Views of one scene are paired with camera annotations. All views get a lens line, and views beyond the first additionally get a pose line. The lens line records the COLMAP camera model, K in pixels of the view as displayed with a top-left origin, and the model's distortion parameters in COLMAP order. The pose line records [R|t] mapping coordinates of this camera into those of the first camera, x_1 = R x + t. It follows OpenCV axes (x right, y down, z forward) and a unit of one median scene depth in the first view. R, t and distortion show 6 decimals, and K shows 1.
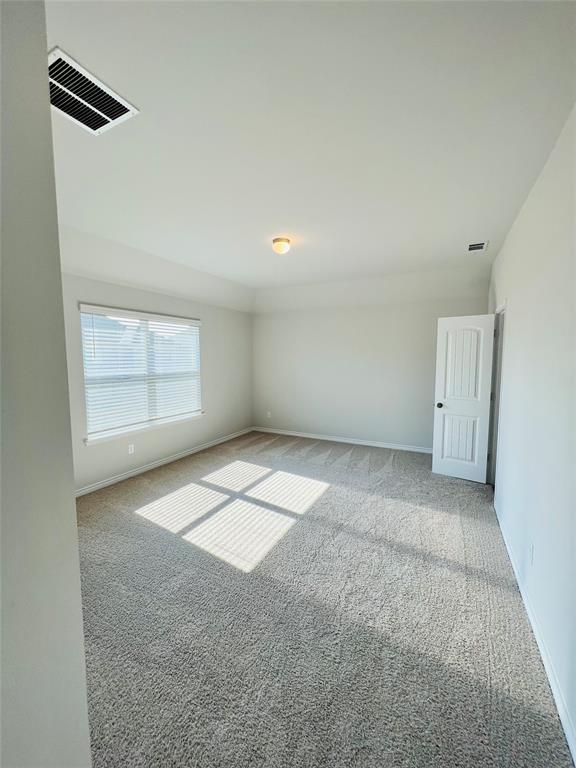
lens RADIAL K [[307.0, 0, 290.5], [0, 307.0, 382.7], [0, 0, 1]] dist [-0.002719, 0.000168]
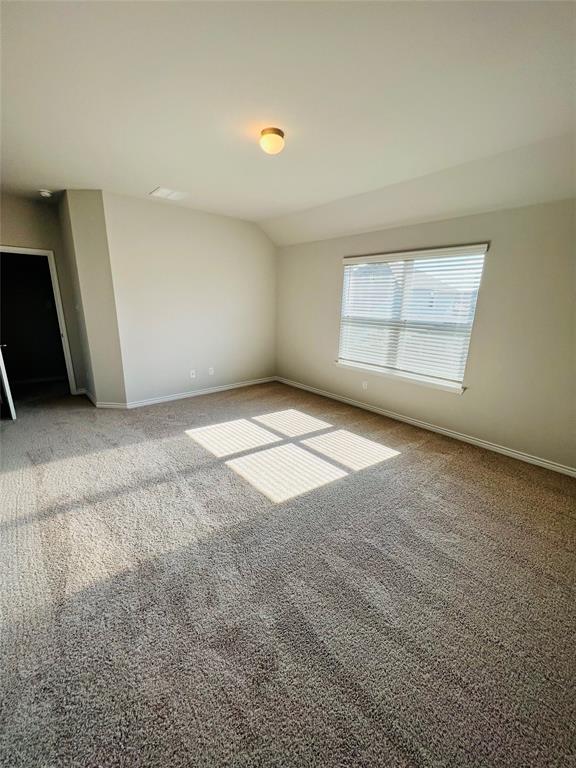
lens RADIAL K [[307.0, 0, 290.5], [0, 307.0, 382.7], [0, 0, 1]] dist [-0.002719, 0.000168]
pose [[-0.360788, 0.232519, -0.903198, 0.725019], [-0.105784, 0.951972, 0.287332, -0.105452], [0.926629, 0.199210, -0.318863, 1.340461]]
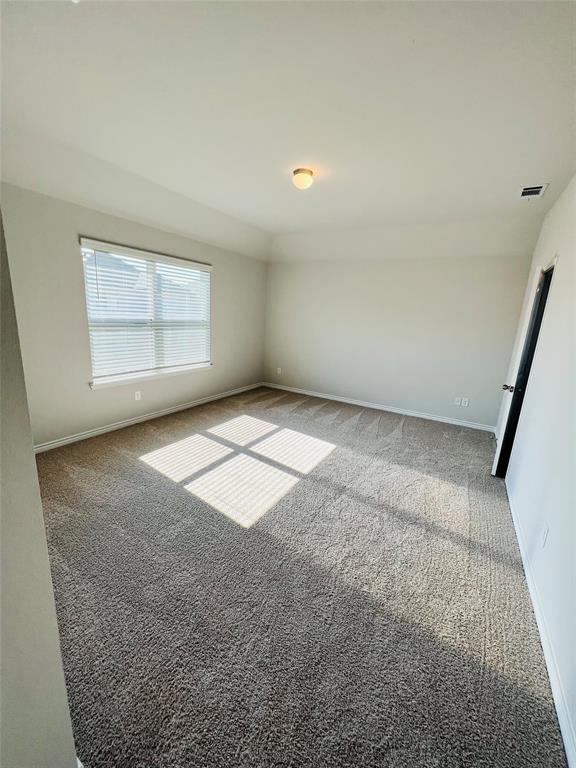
lens RADIAL K [[307.0, 0, 290.5], [0, 307.0, 382.7], [0, 0, 1]] dist [-0.002719, 0.000168]
pose [[0.996953, 0.068999, -0.036386, 0.006201], [-0.063362, 0.988377, 0.138192, 0.007285], [0.045499, -0.135466, 0.989737, 0.058922]]
